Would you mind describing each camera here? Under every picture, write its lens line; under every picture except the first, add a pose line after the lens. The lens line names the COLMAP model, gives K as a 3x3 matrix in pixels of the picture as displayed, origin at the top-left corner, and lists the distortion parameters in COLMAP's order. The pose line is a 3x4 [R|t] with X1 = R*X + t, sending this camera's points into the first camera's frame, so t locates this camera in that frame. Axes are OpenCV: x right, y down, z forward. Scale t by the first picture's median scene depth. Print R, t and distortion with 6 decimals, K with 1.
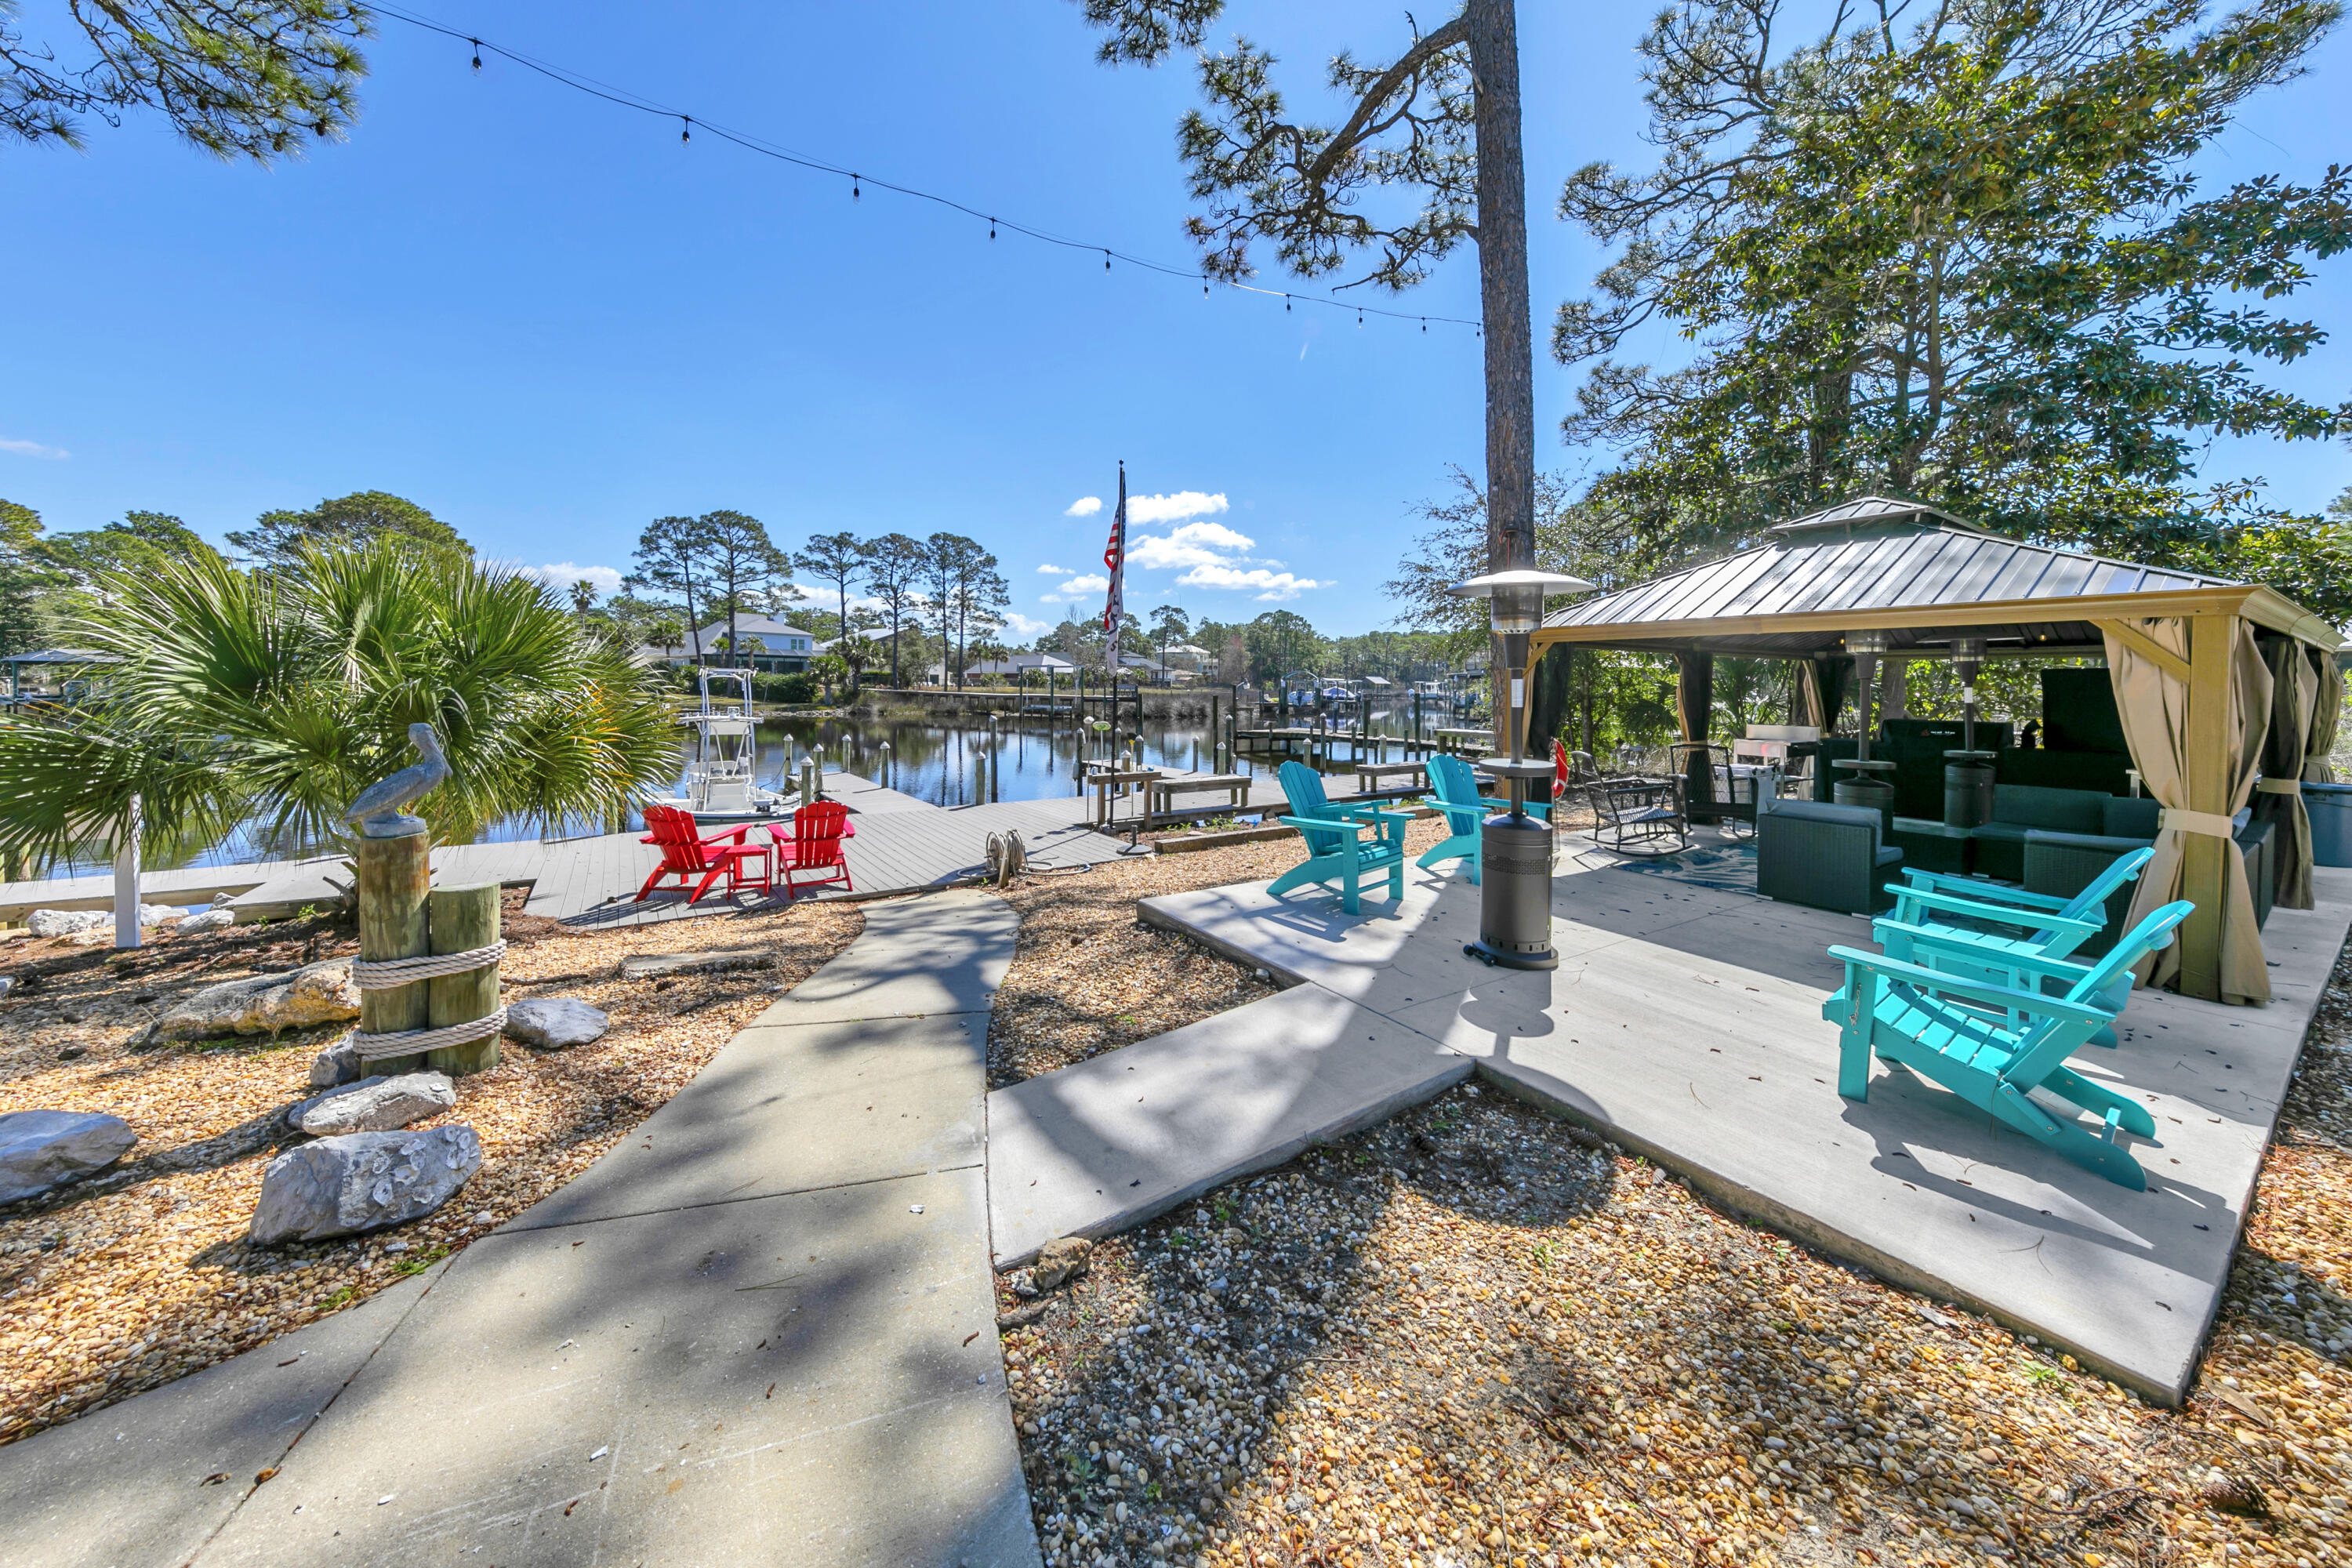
lens RADIAL K [[787.5, 0, 1180.2], [0, 787.5, 696.8], [0, 0, 1]] dist [-0.000325, -0.000033]
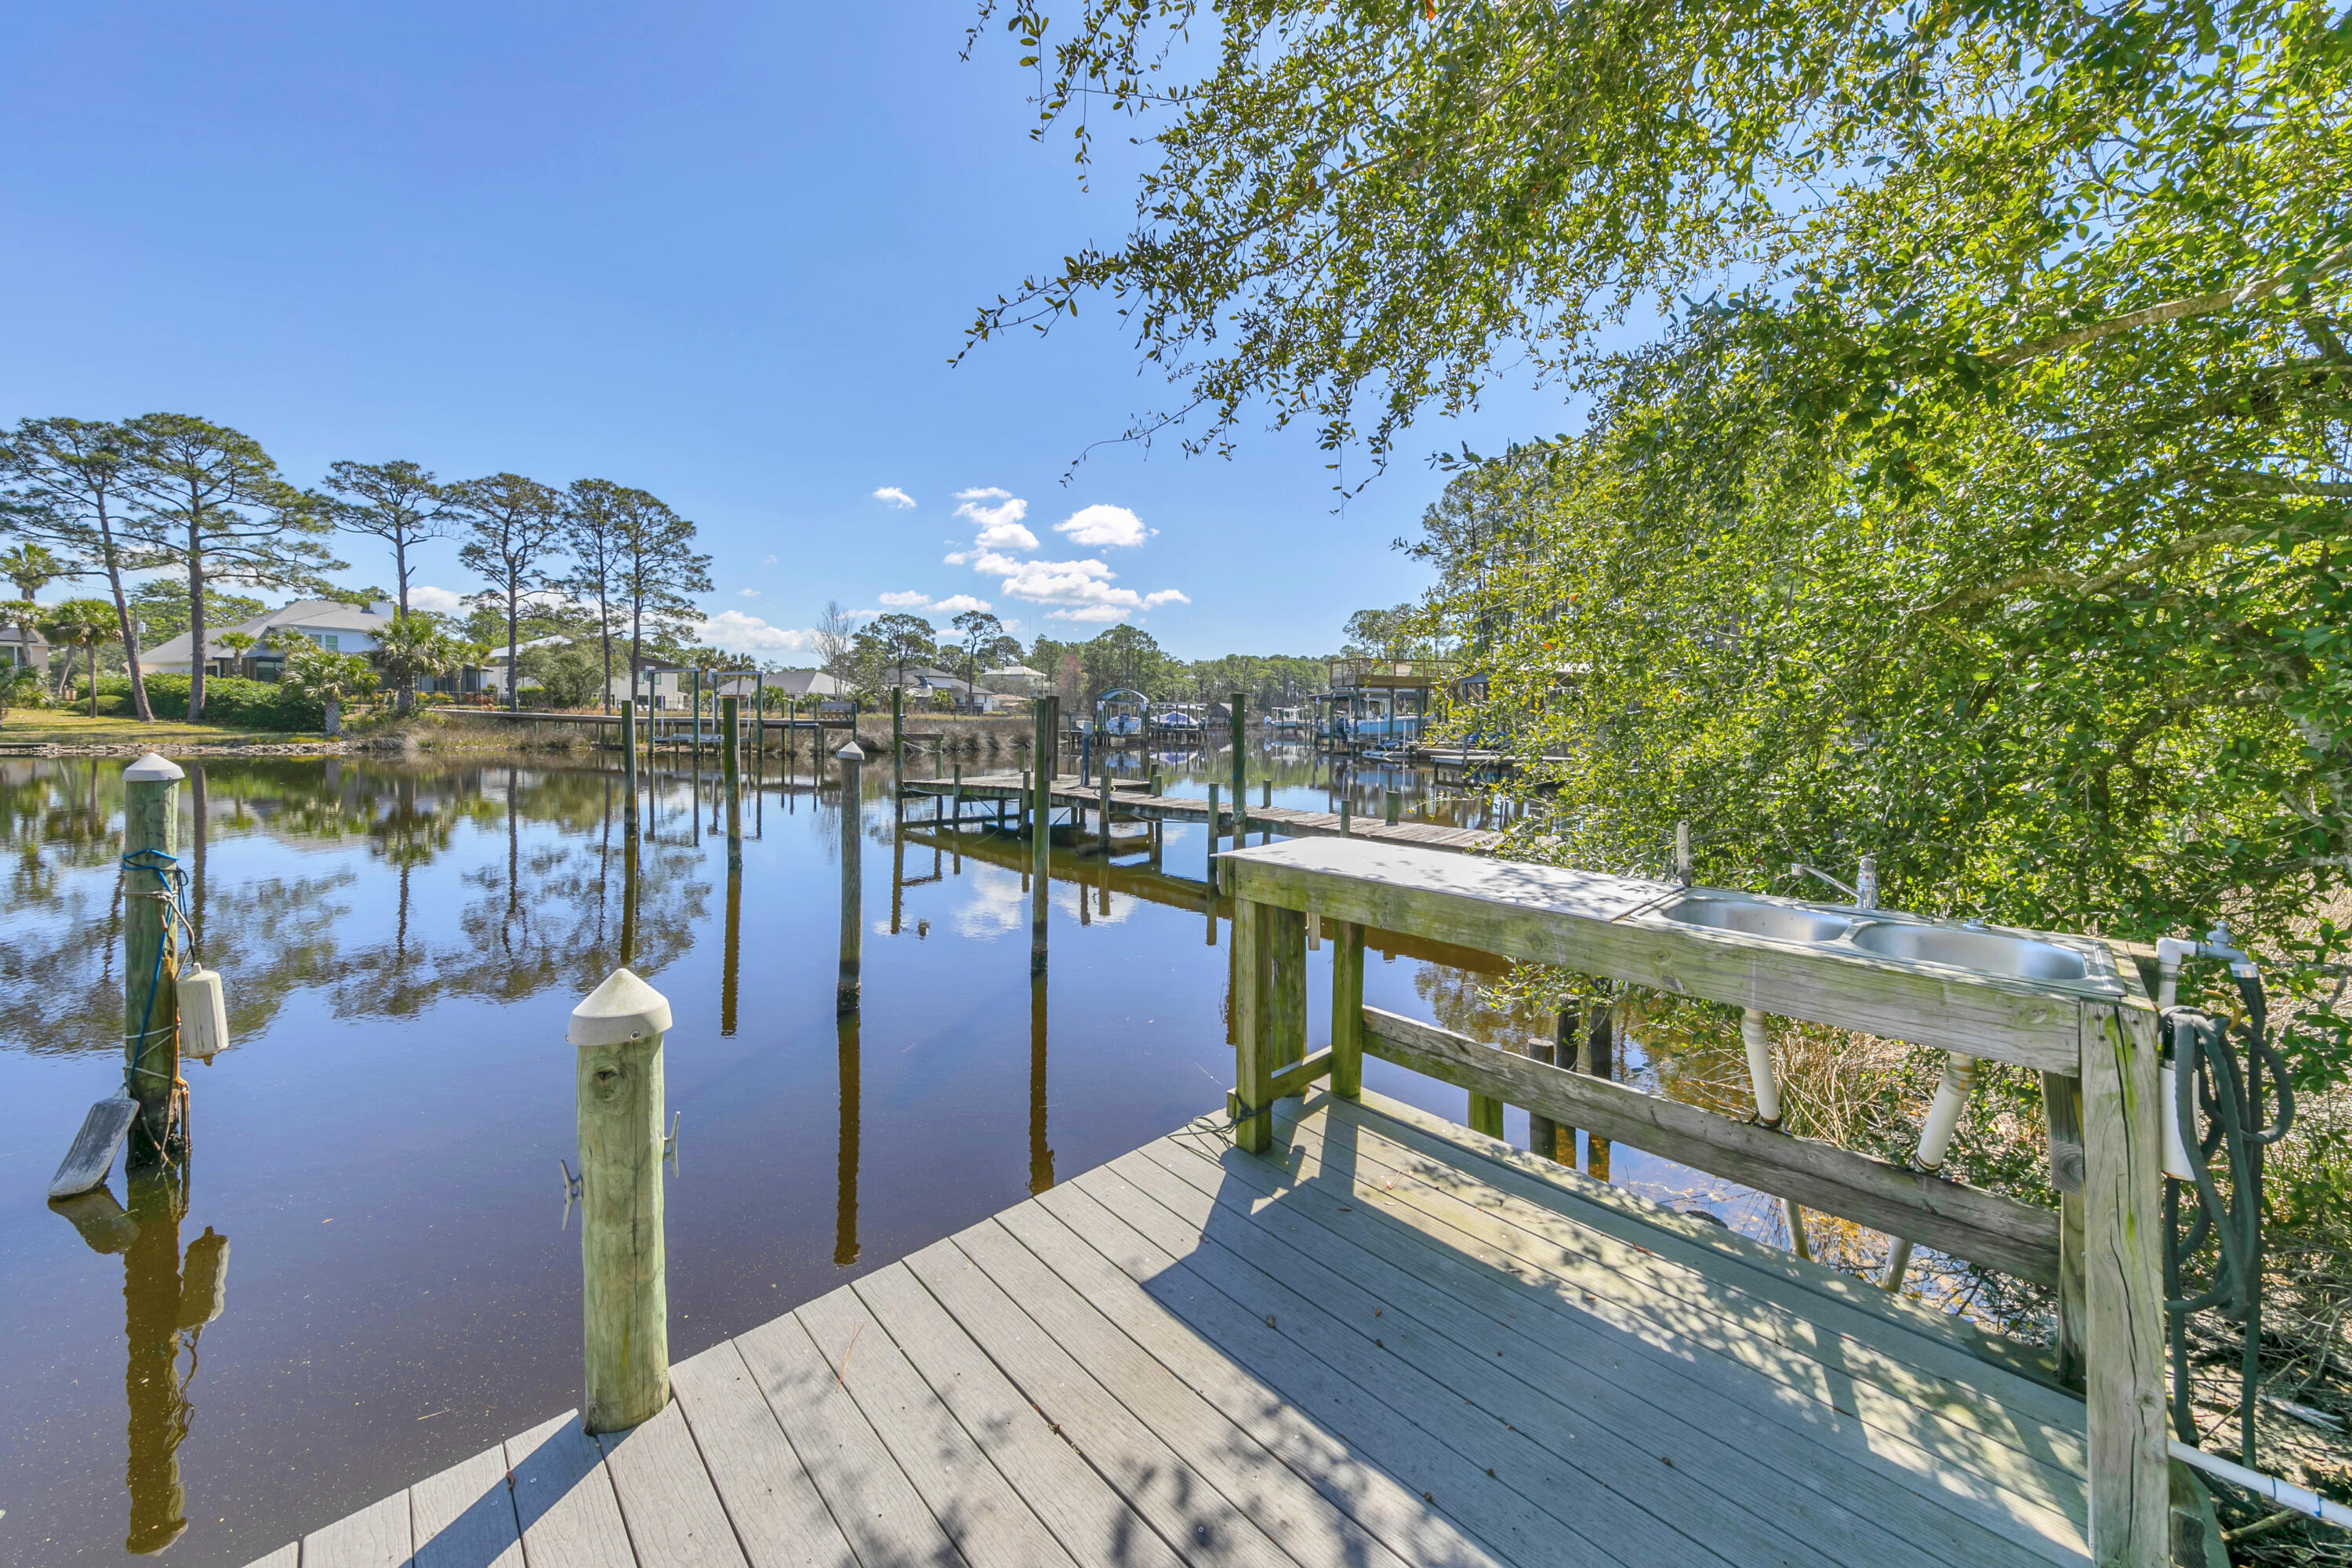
lens RADIAL K [[840.4, 0, 1181.0], [0, 840.4, 725.1], [0, 0, 1]] dist [-0.000751, -0.000118]
pose [[0.984210, -0.000417, 0.177004, 0.071270], [0.001011, 0.999994, -0.003264, 0.005465], [-0.177002, 0.003391, 0.984205, 0.235008]]
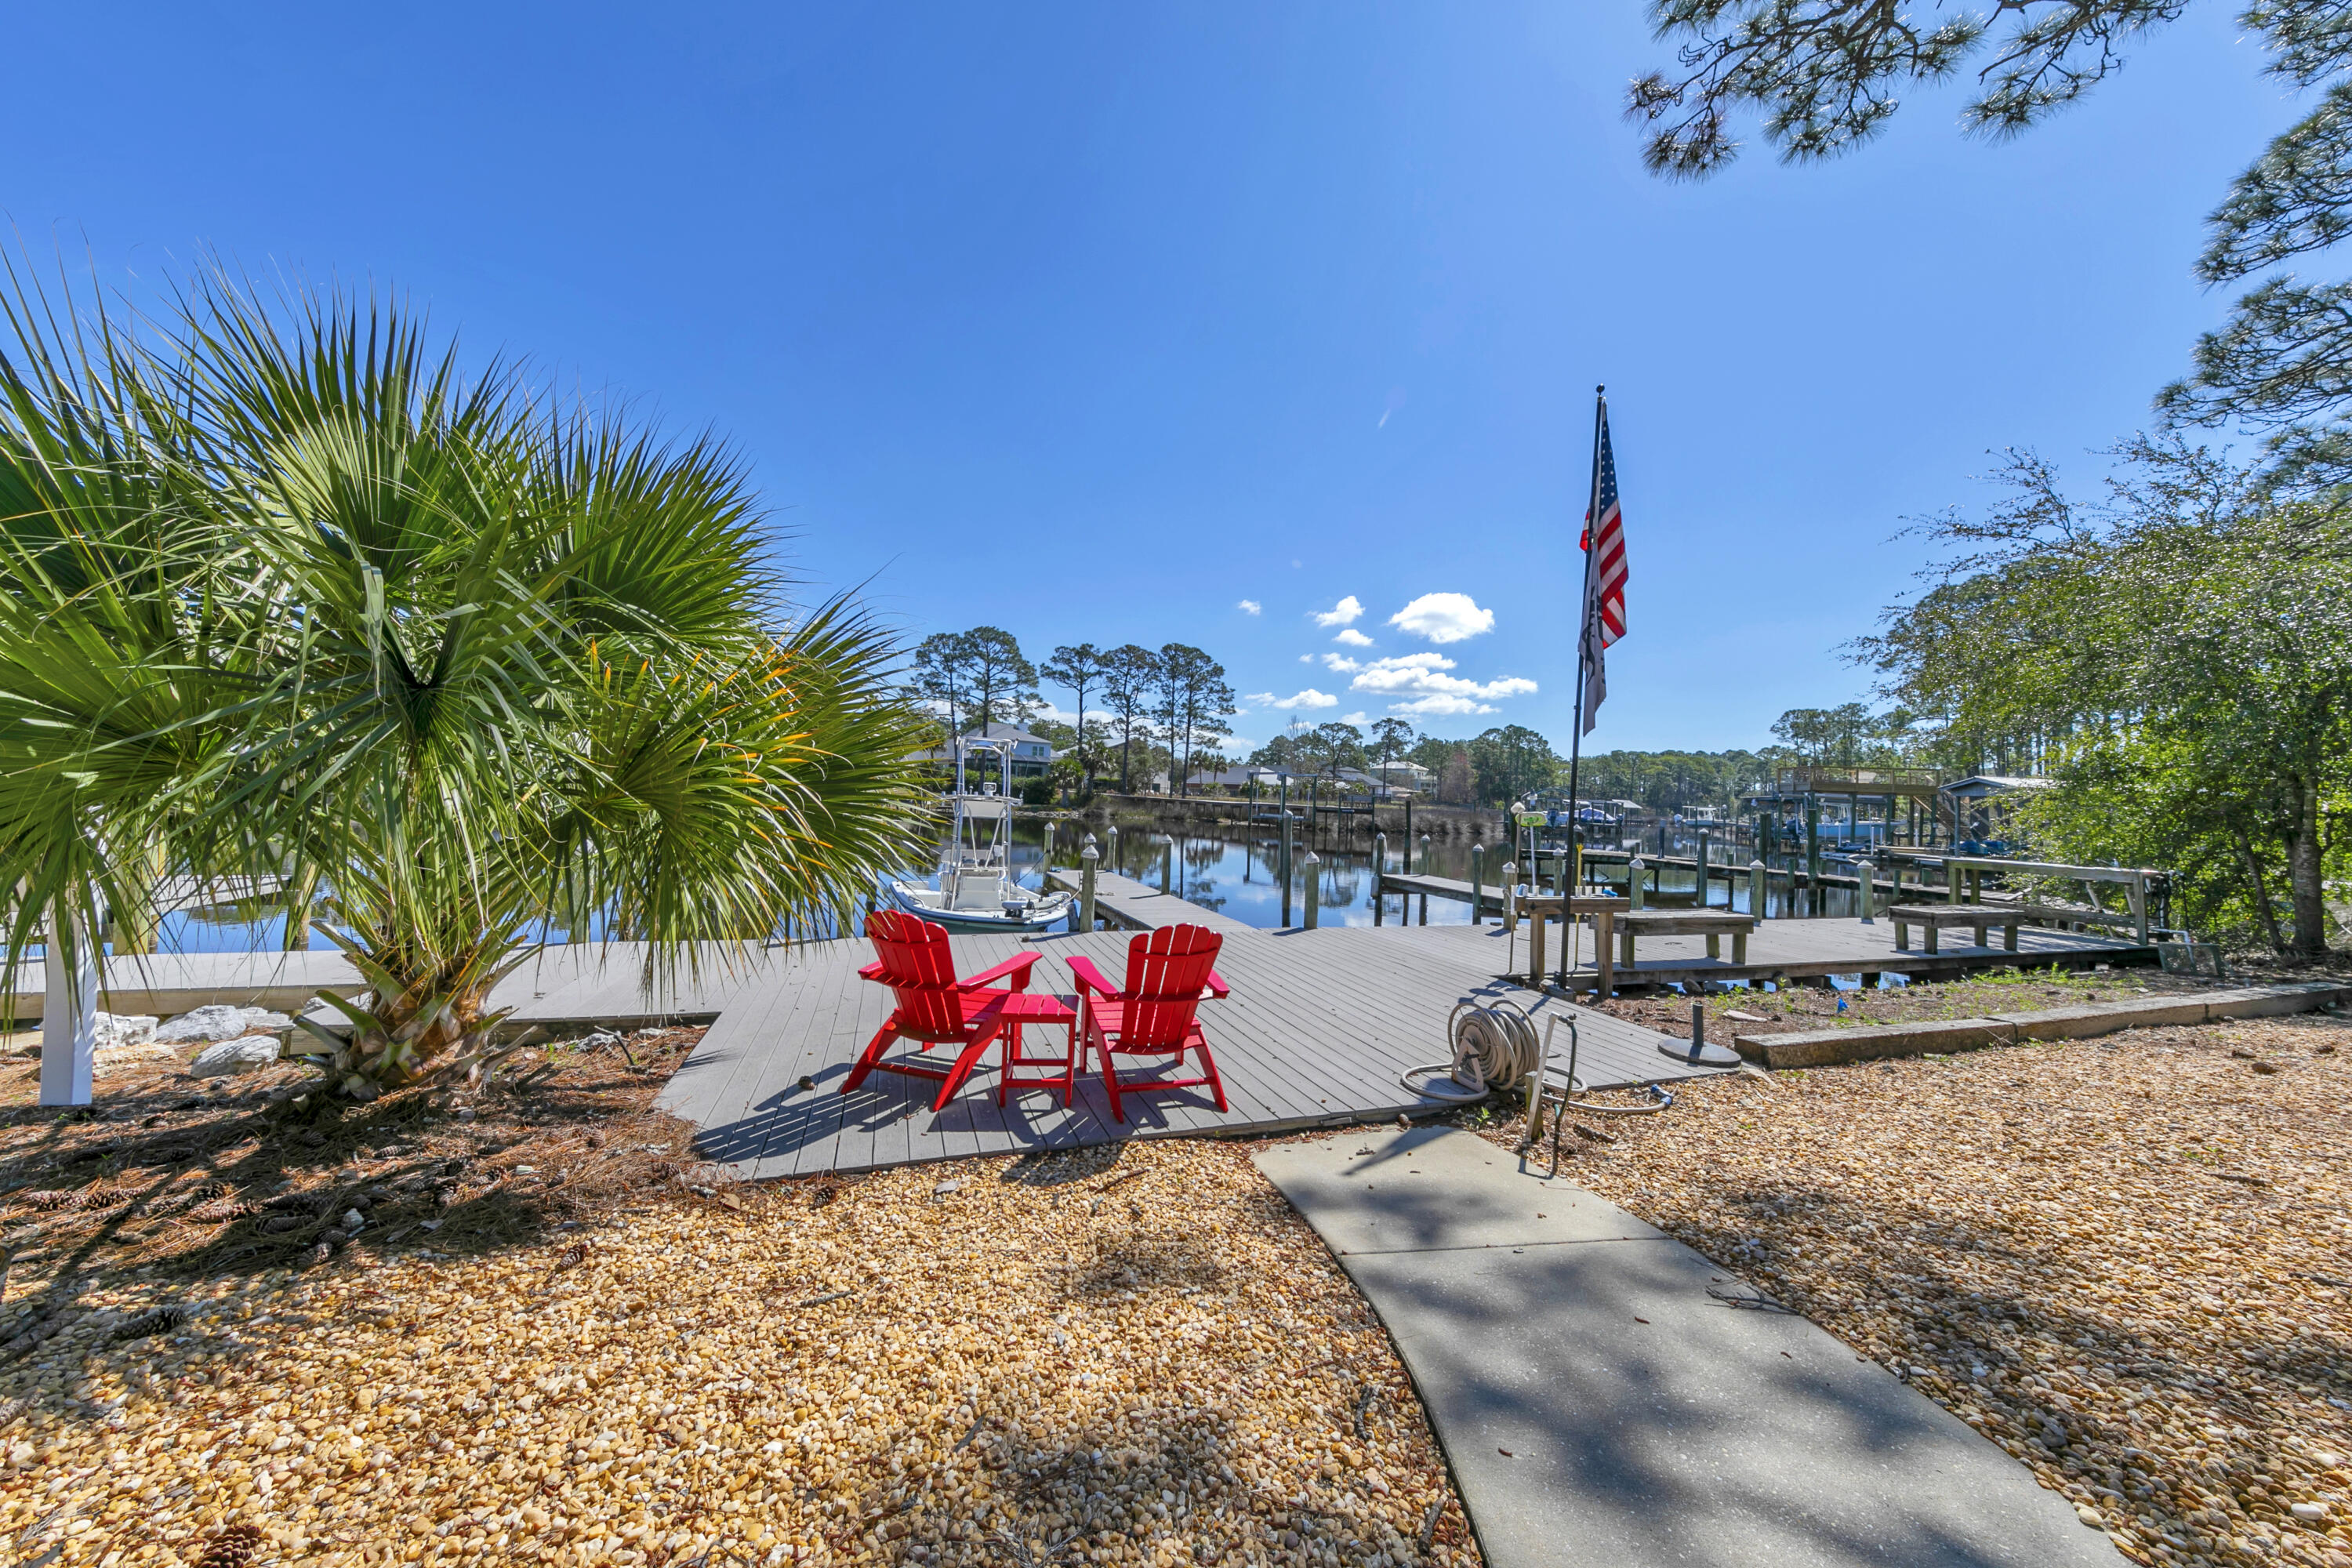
lens RADIAL K [[763.1, 0, 1170.3], [0, 763.1, 767.0], [0, 0, 1]] dist [0.007034, 0.000048]
pose [[0.961933, 0.019544, -0.272586, -0.036841], [-0.035566, 0.997910, -0.053959, 0.006970], [0.270962, 0.061600, 0.960617, 0.061775]]
